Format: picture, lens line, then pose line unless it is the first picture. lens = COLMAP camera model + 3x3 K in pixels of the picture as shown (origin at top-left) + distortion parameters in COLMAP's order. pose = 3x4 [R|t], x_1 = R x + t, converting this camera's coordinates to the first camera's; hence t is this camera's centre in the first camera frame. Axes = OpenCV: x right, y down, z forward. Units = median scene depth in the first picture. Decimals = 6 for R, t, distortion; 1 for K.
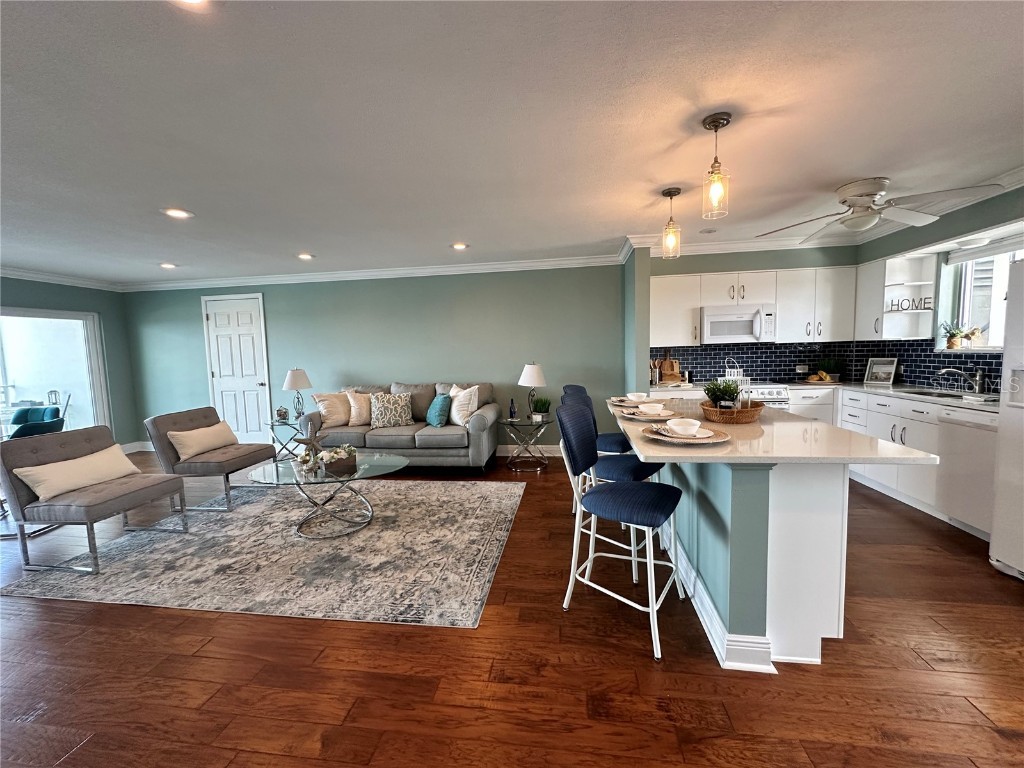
lens RADIAL K [[414.3, 0, 510.5], [0, 414.3, 385.2], [0, 0, 1]] dist [0.003069, 0.000276]
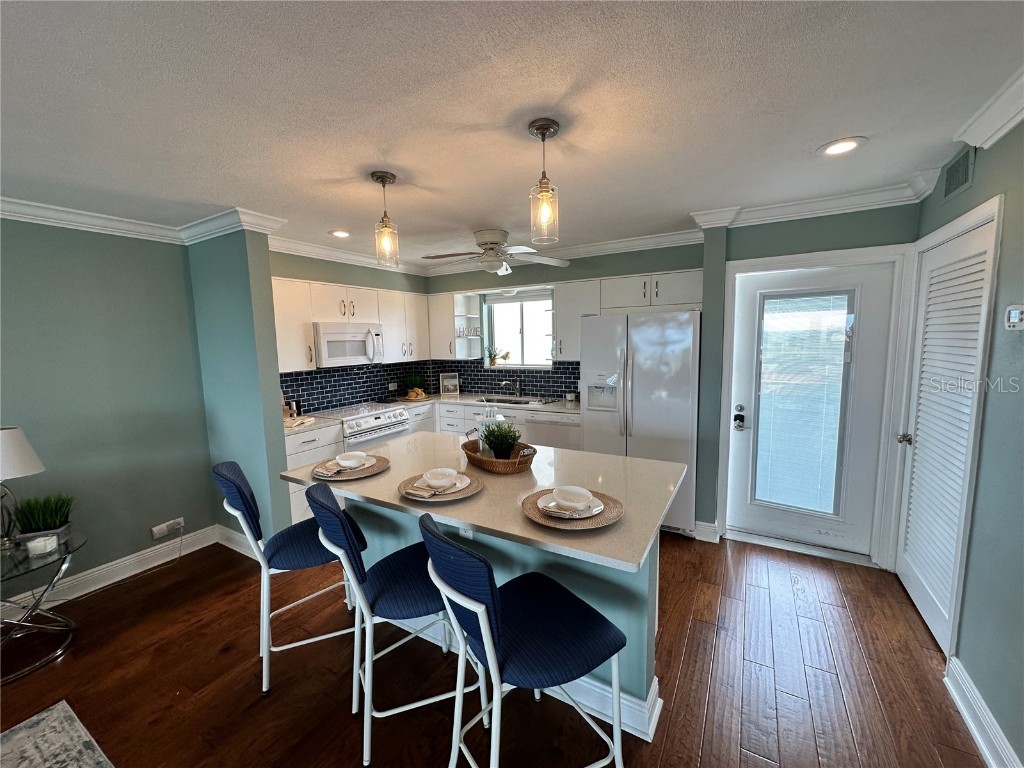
lens RADIAL K [[414.3, 0, 512.7], [0, 414.3, 384.2], [0, 0, 1]] dist [0.003069, 0.000276]
pose [[0.373934, -0.083400, 0.923698, -0.167862], [0.092666, 0.994325, 0.052263, -0.081146], [-0.922814, 0.066053, 0.379540, 0.370785]]
